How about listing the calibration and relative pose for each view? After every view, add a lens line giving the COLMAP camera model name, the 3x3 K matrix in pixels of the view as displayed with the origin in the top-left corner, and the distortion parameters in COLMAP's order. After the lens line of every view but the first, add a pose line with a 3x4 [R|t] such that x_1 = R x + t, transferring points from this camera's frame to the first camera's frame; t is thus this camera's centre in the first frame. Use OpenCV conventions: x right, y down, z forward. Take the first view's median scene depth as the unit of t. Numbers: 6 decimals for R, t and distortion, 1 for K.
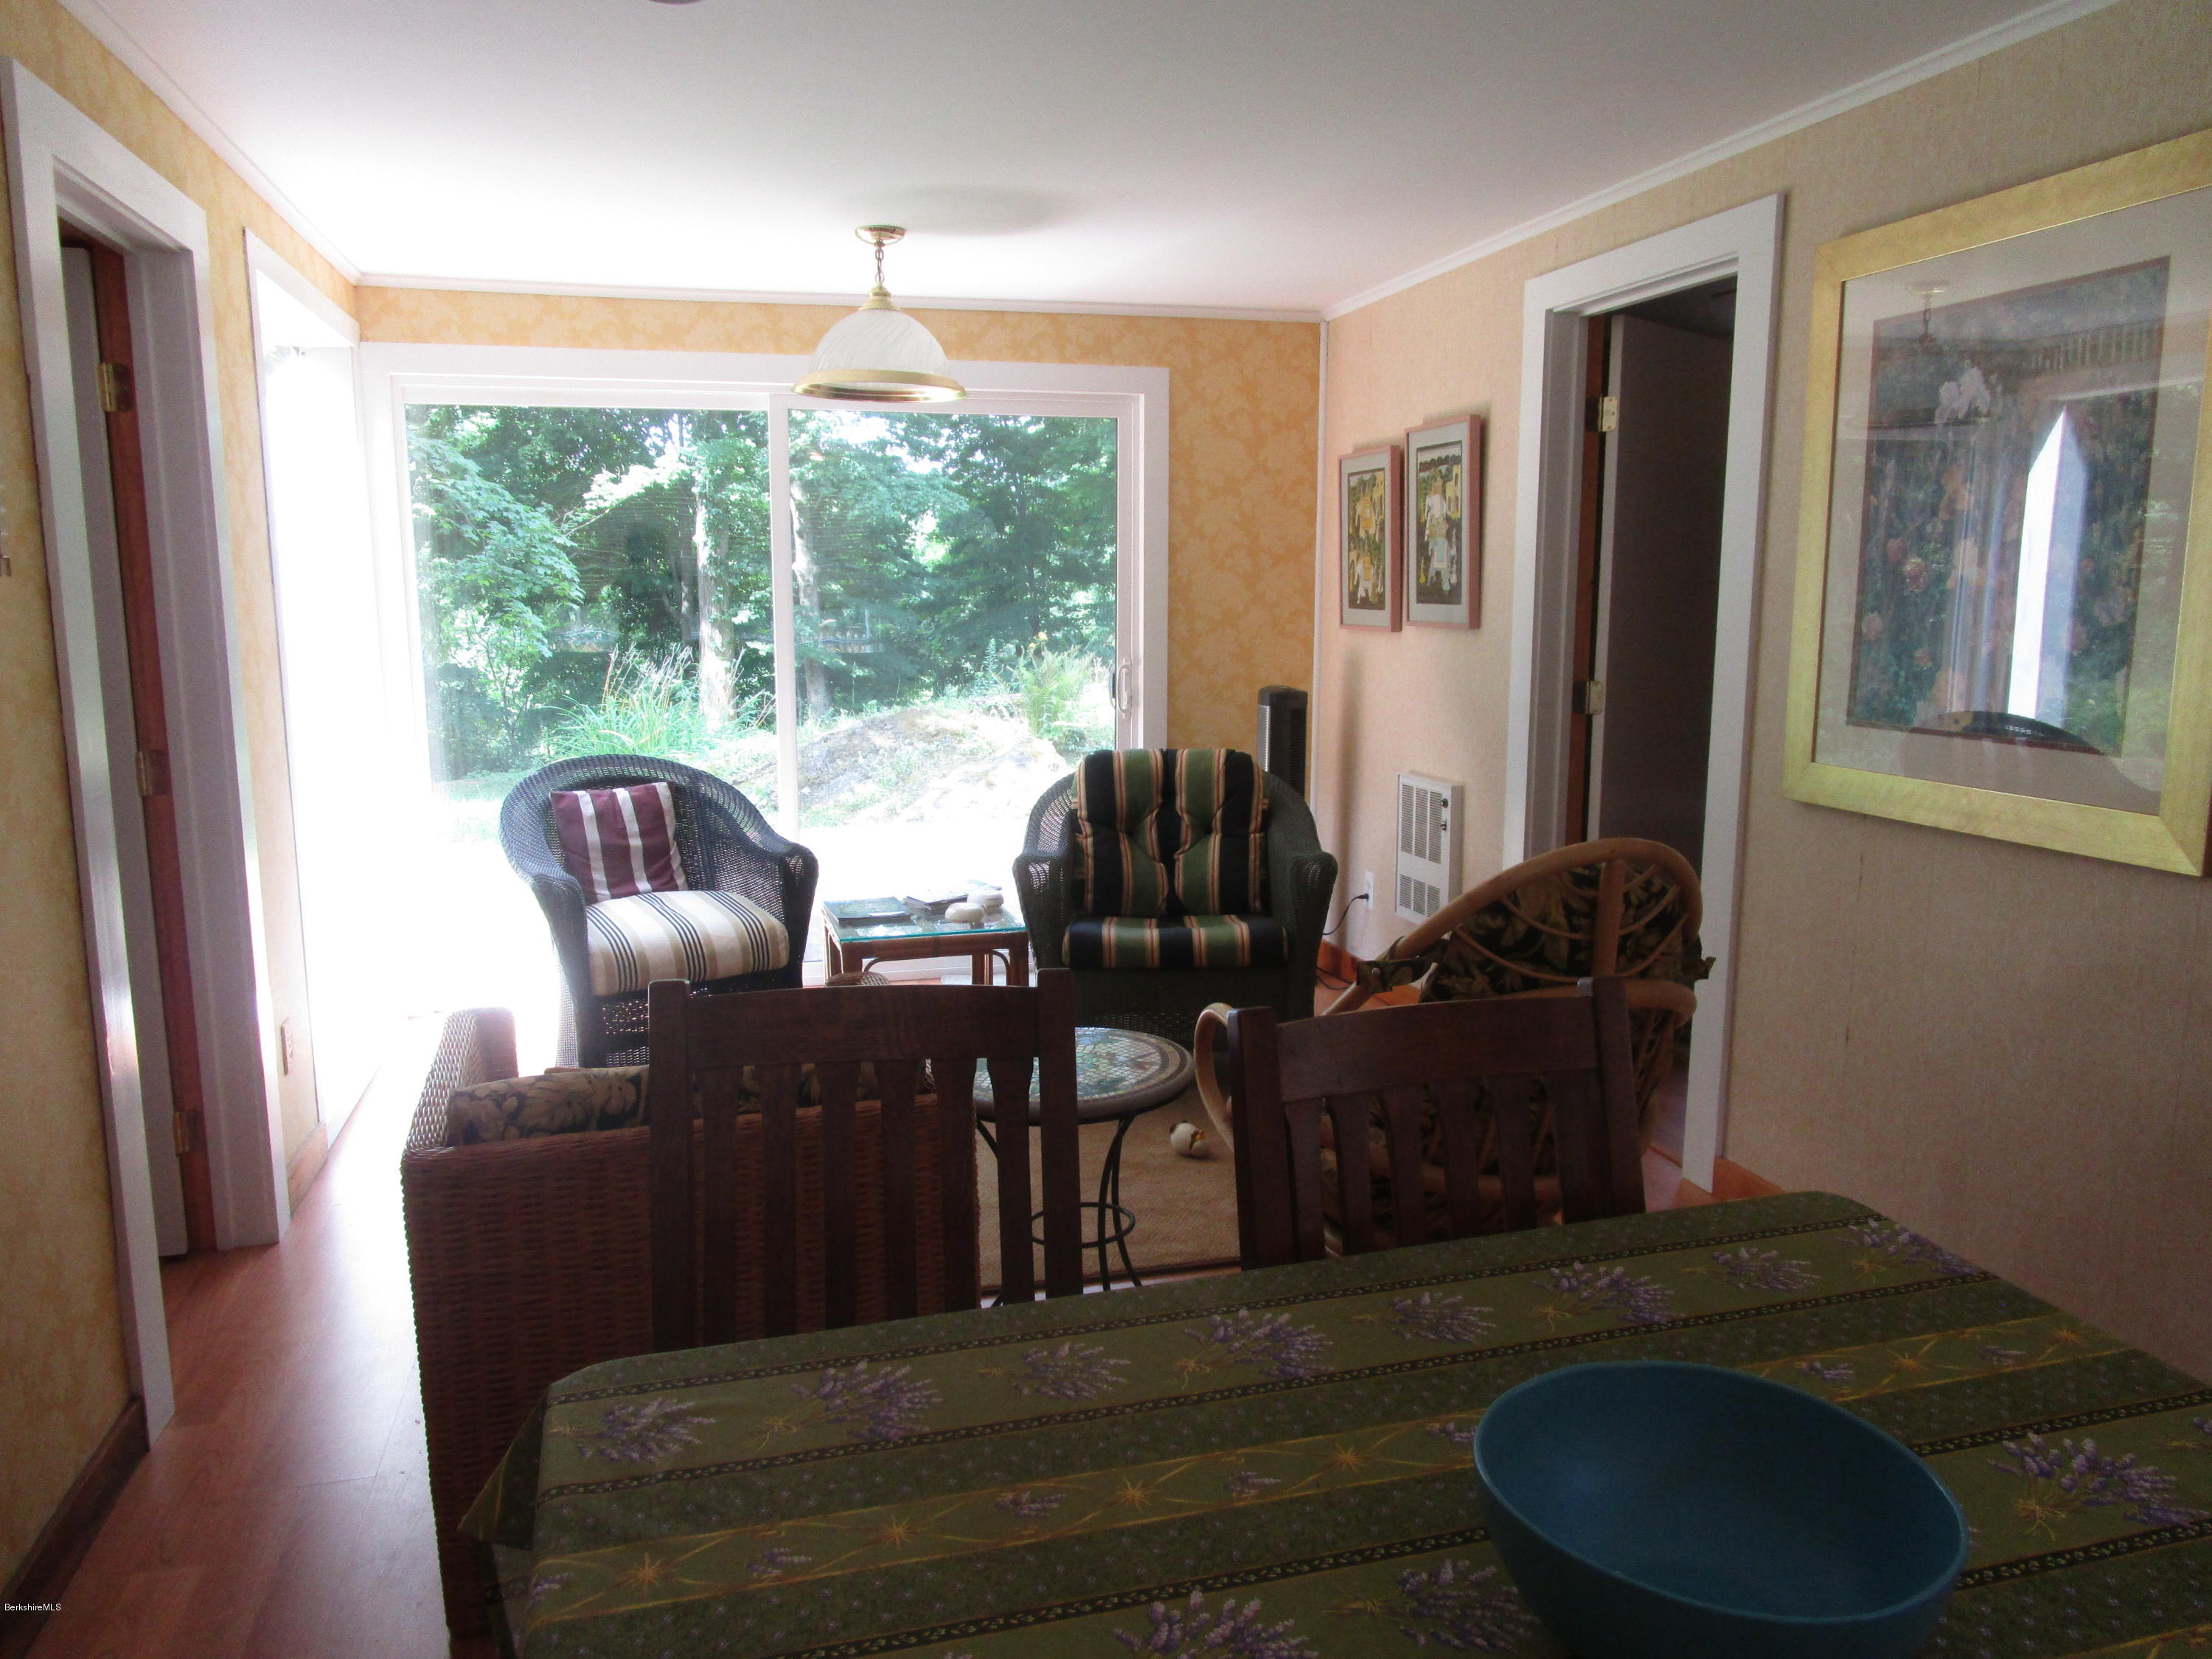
lens RADIAL K [[1601.2, 0, 1105.8], [0, 1601.2, 824.6], [0, 0, 1]] dist [-0.024469, 0.014839]
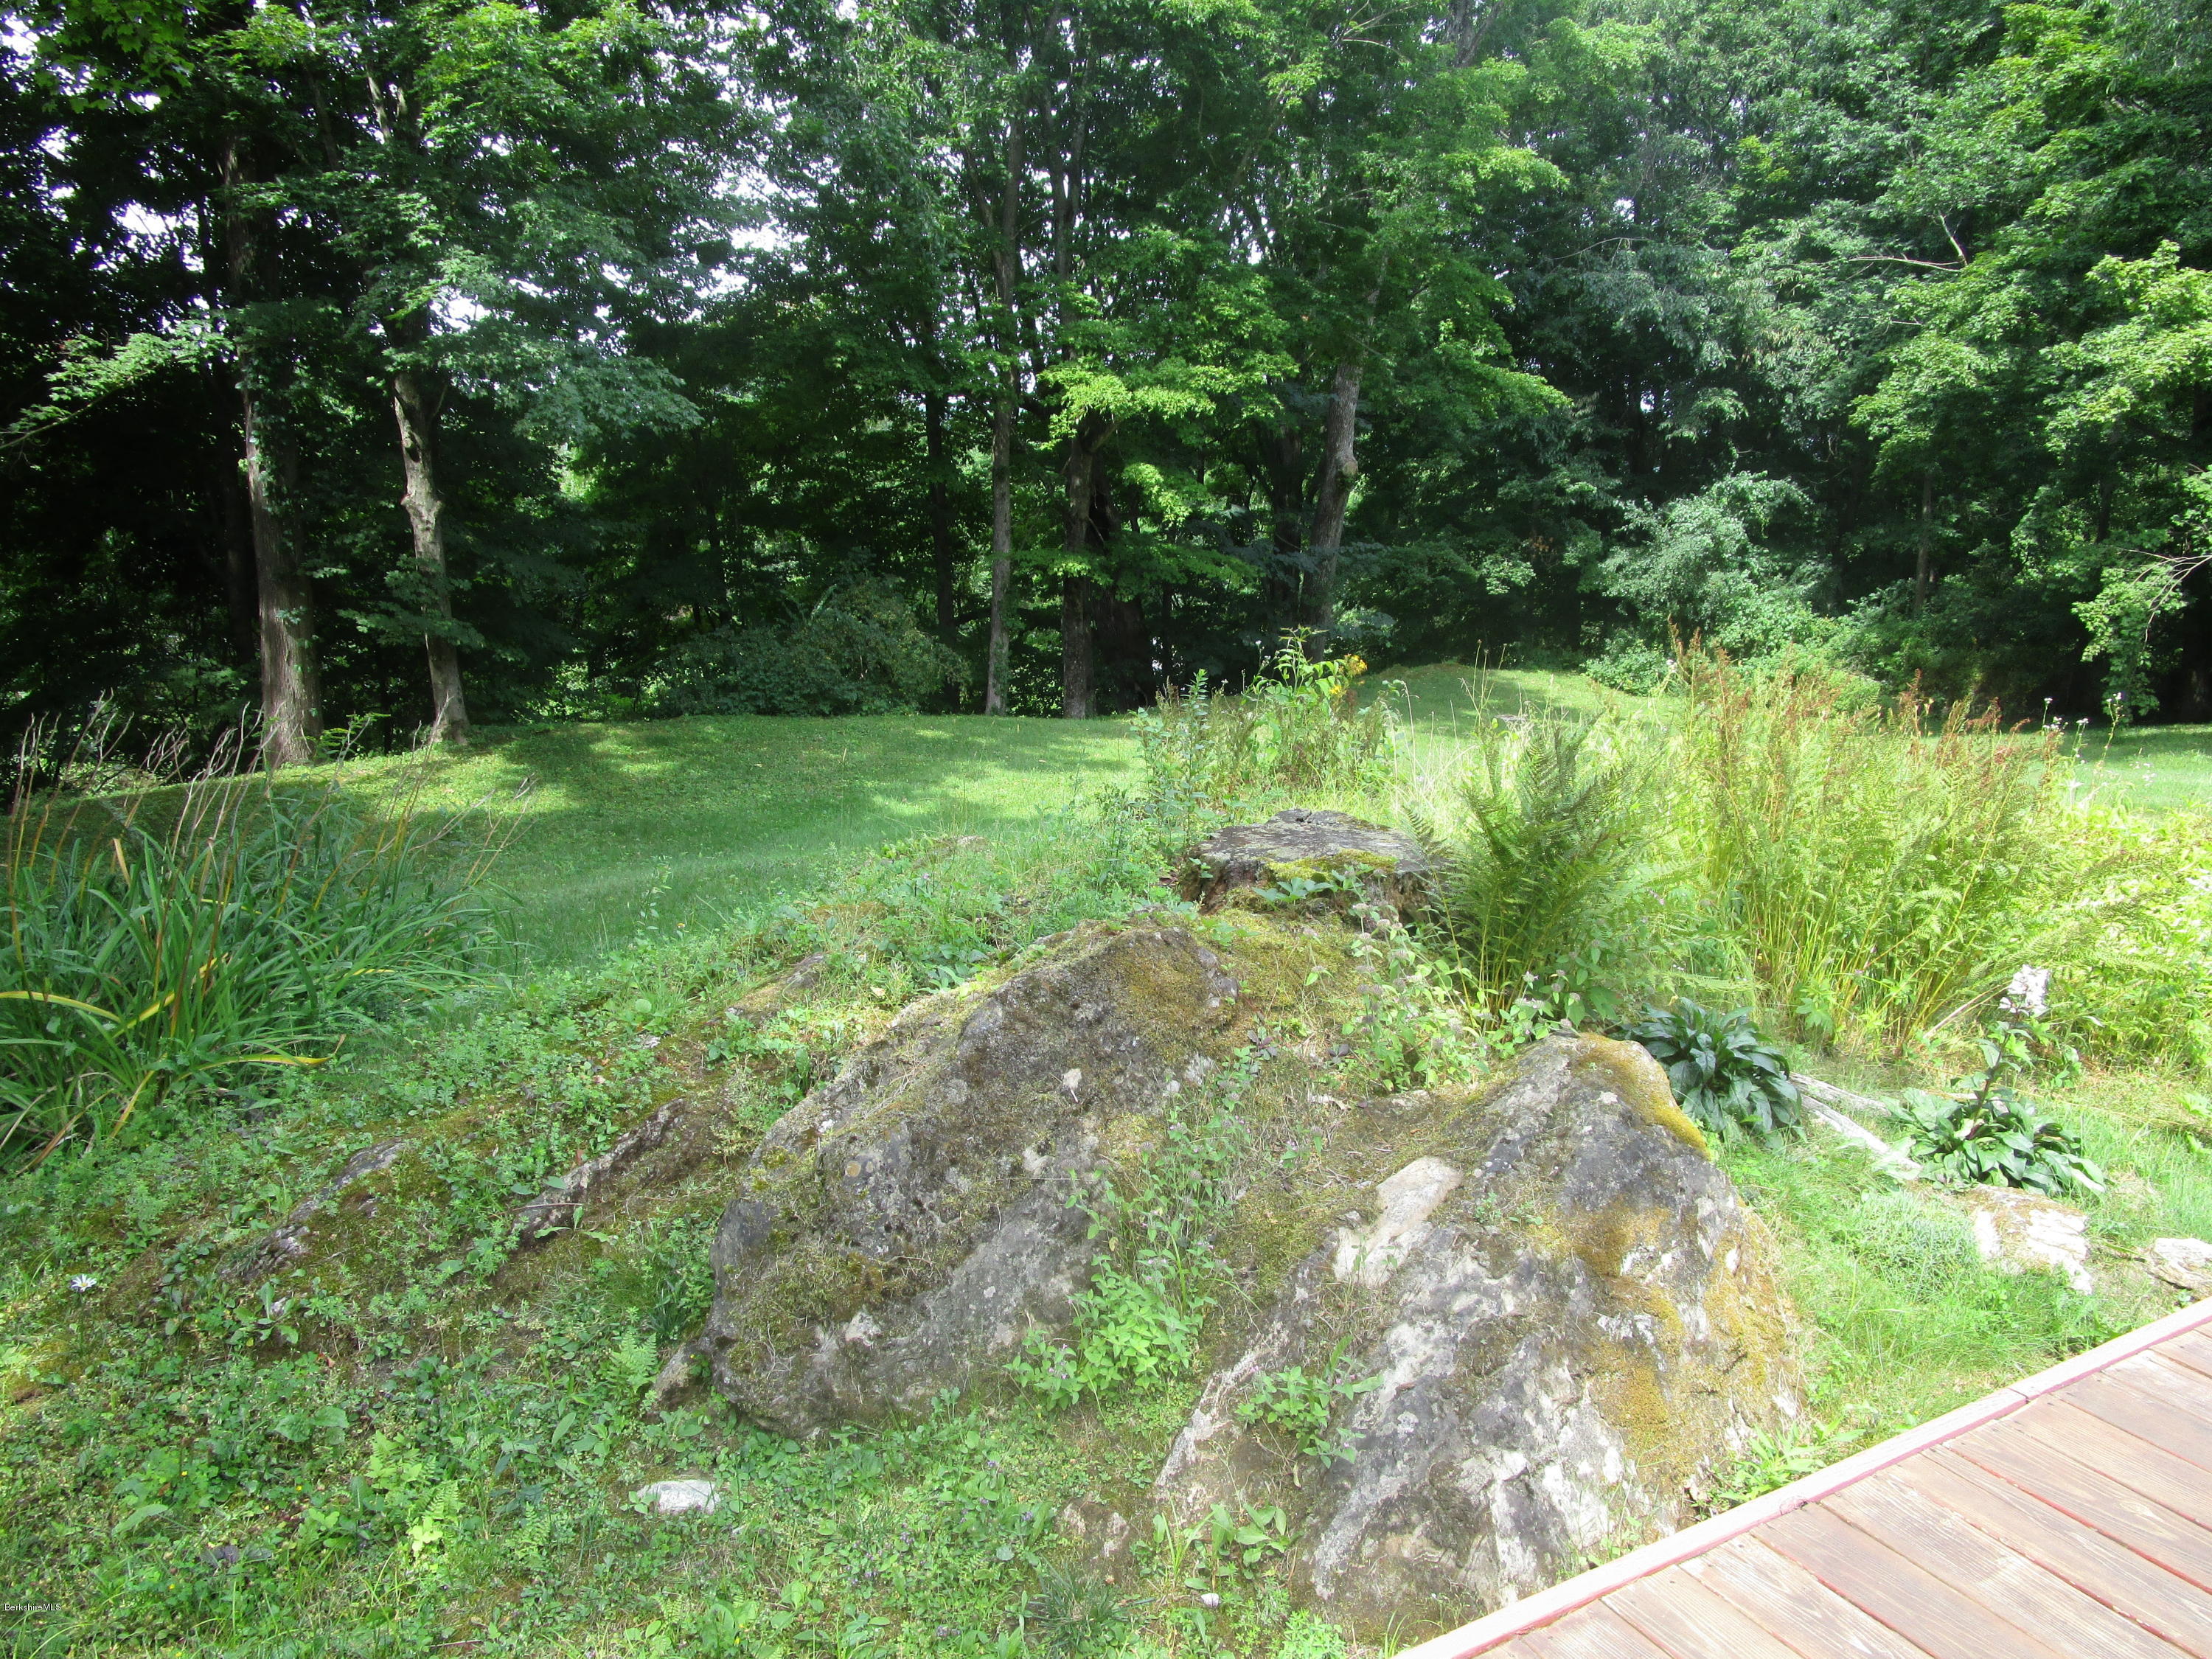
lens RADIAL K [[1601.2, 0, 1106.5], [0, 1601.2, 834.6], [0, 0, 1]] dist [-0.024469, 0.014839]
pose [[0.969388, -0.030882, 0.243582, -0.081638], [0.022084, 0.999004, 0.038768, -0.042307], [-0.244537, -0.032202, 0.969105, 0.291138]]
